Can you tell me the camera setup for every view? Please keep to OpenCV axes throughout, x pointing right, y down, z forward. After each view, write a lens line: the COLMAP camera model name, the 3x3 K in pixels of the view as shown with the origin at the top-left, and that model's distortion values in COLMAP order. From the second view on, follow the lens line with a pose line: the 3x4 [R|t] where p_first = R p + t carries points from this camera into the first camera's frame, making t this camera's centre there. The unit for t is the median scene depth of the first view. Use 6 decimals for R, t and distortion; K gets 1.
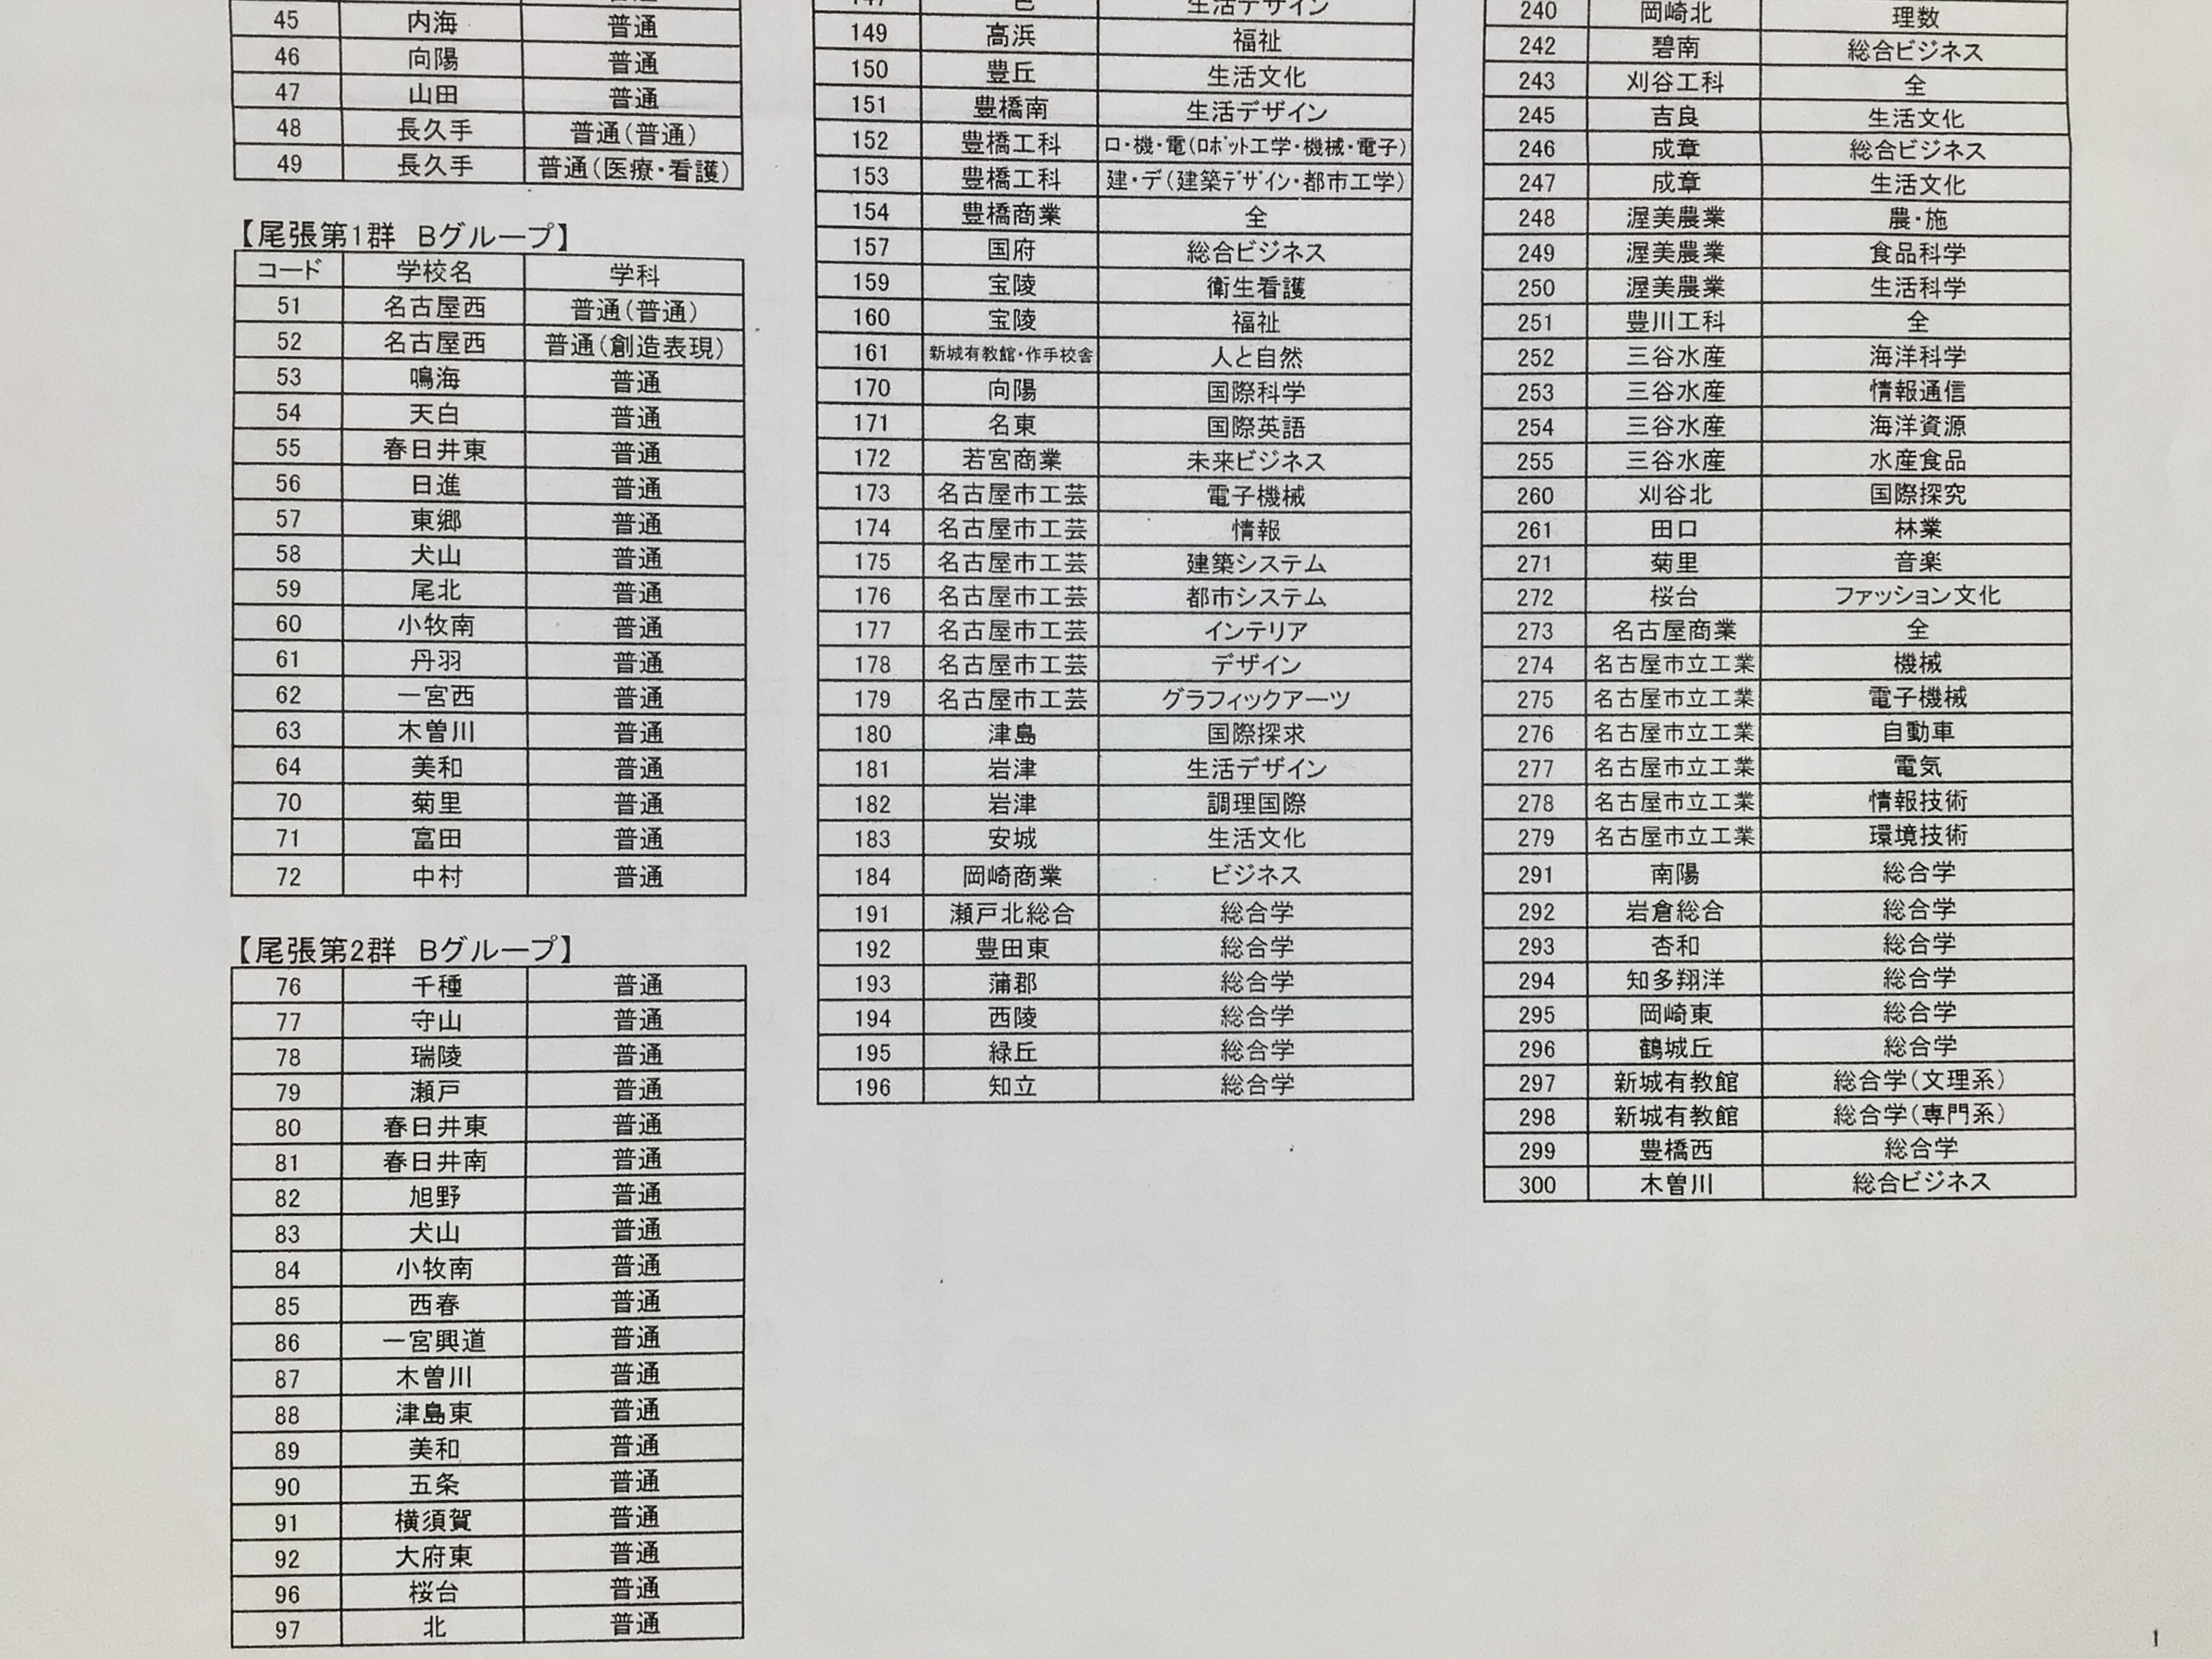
lens RADIAL K [[2107.7, 0, 1102.0], [0, 2107.7, 721.4], [0, 0, 1]] dist [0.128384, -0.324194]
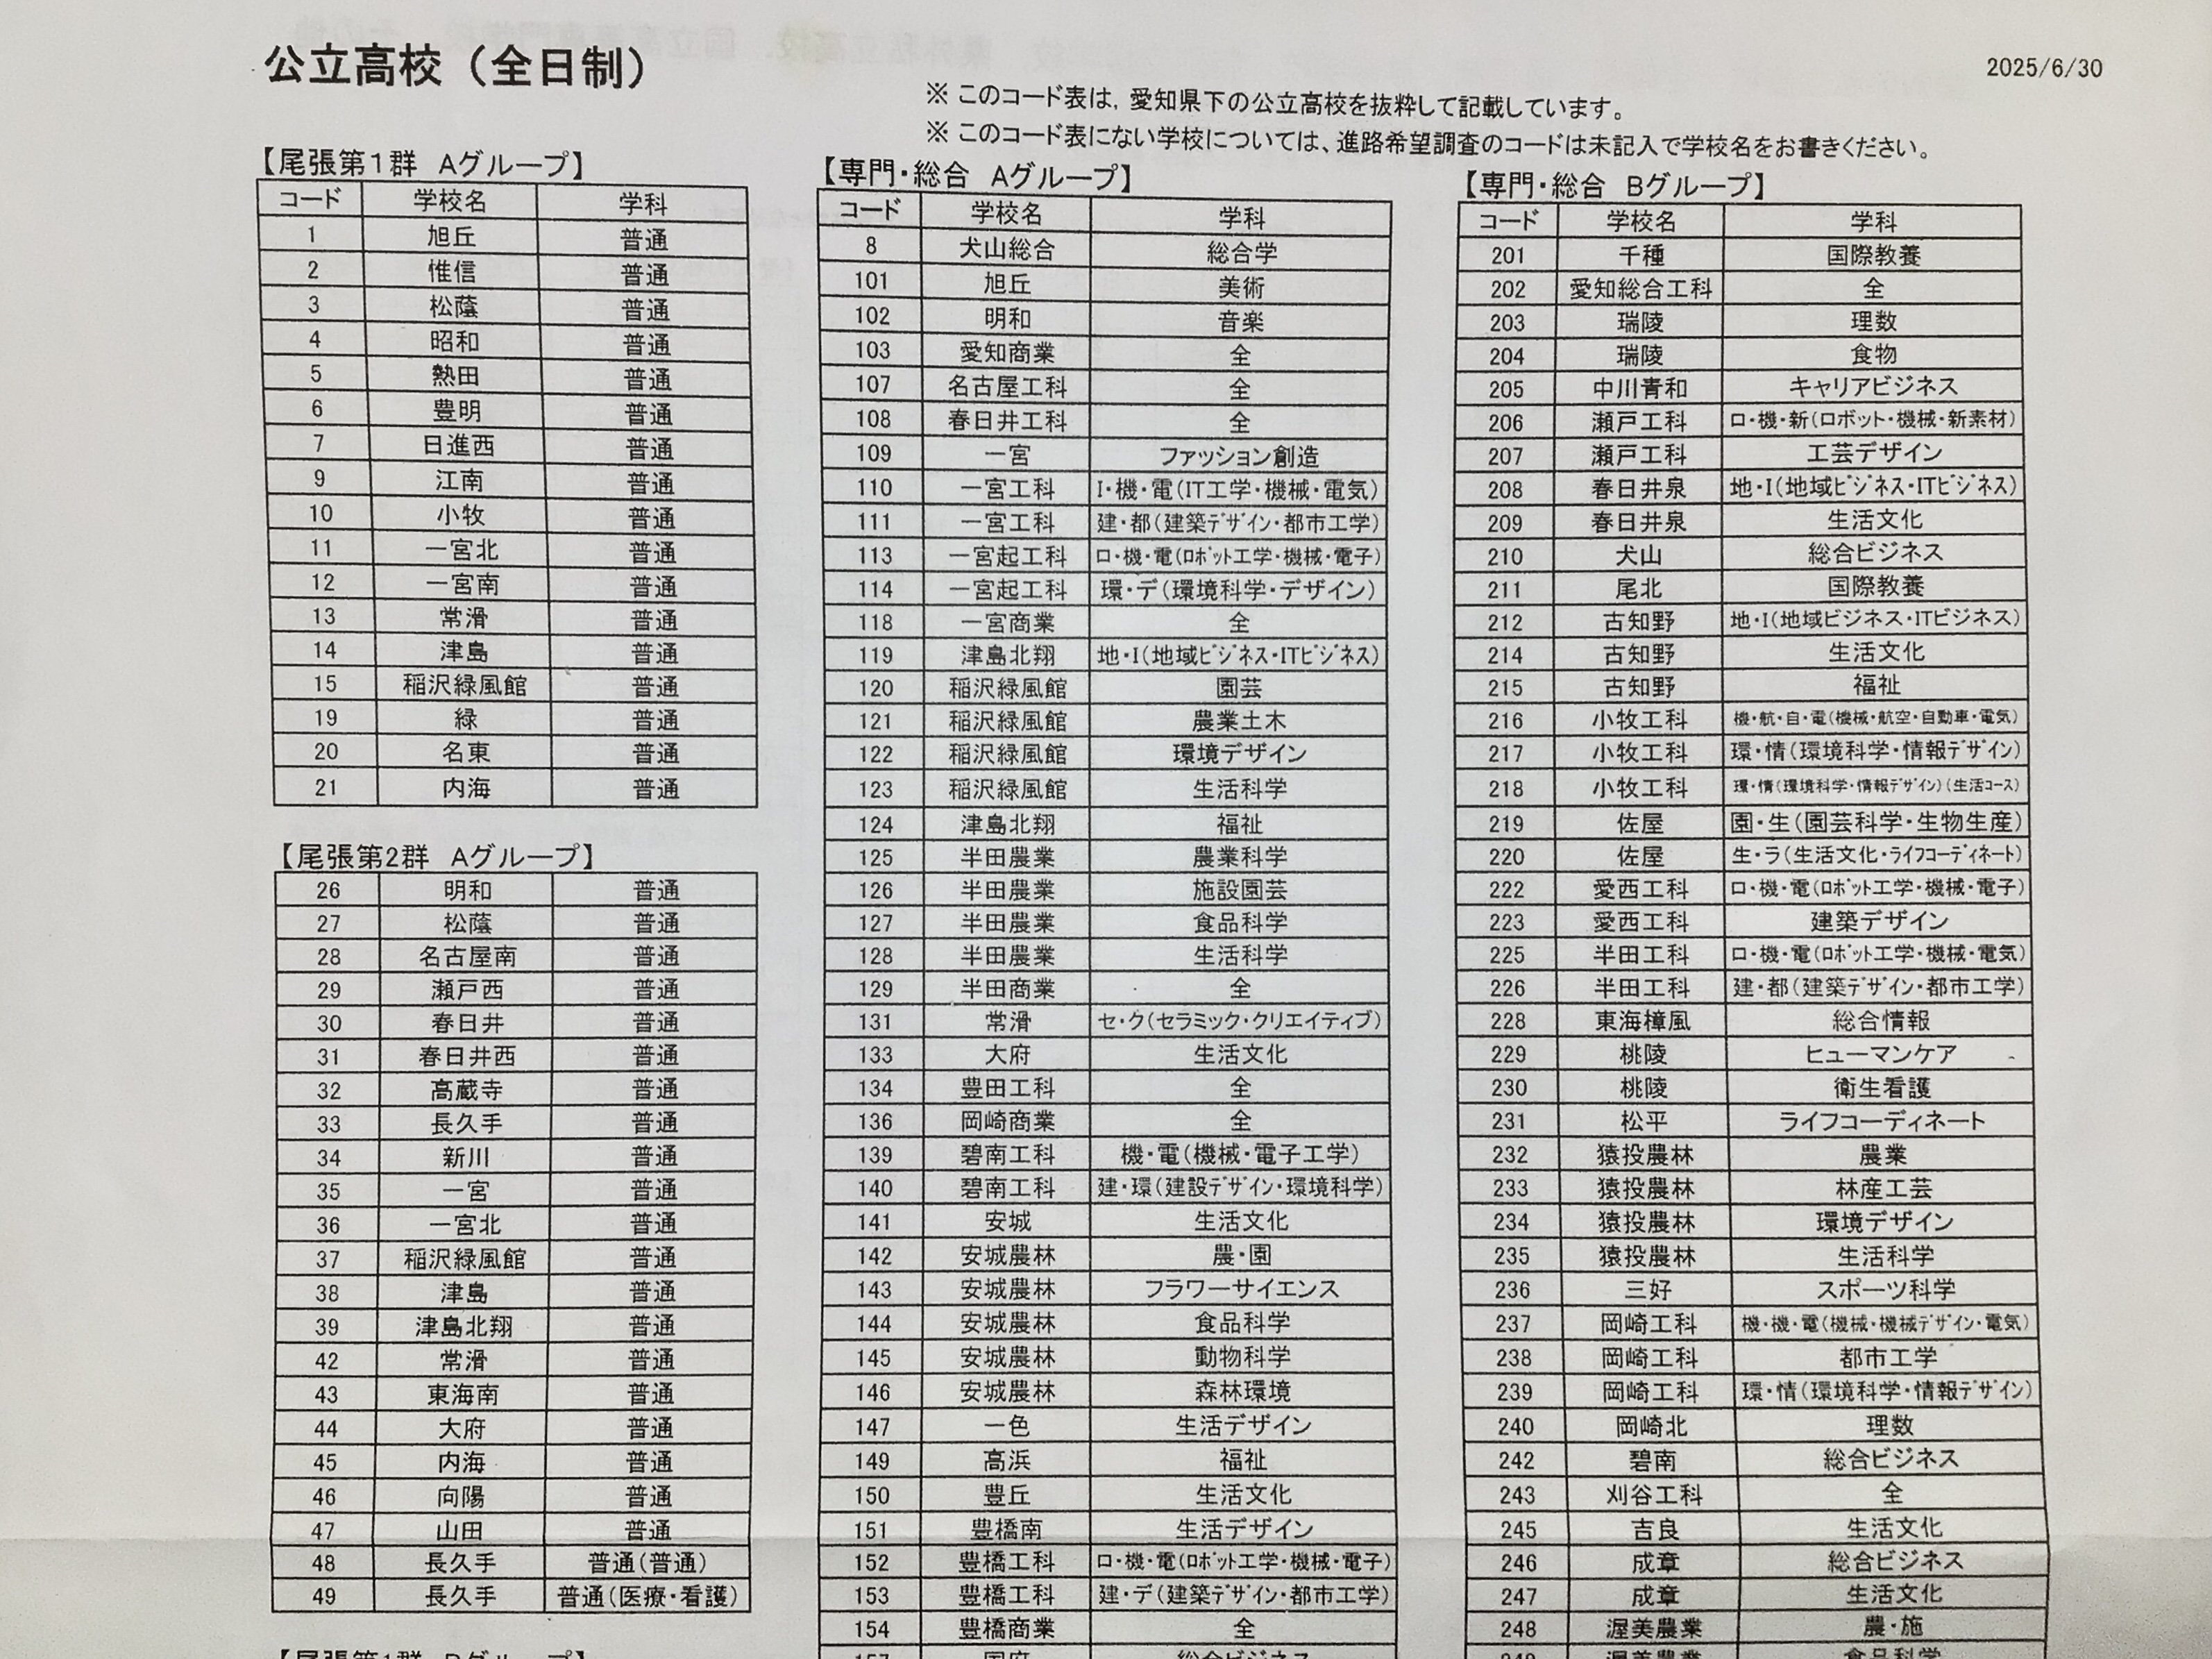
lens RADIAL K [[1988.1, 0, 1004.0], [0, 1988.1, 749.9], [0, 0, 1]] dist [0.132306, -0.239095]
pose [[0.999050, 0.000151, -0.043578, -0.001239], [-0.001301, 0.999652, -0.026354, -0.639819], [0.043559, 0.026386, 0.998702, 0.003586]]
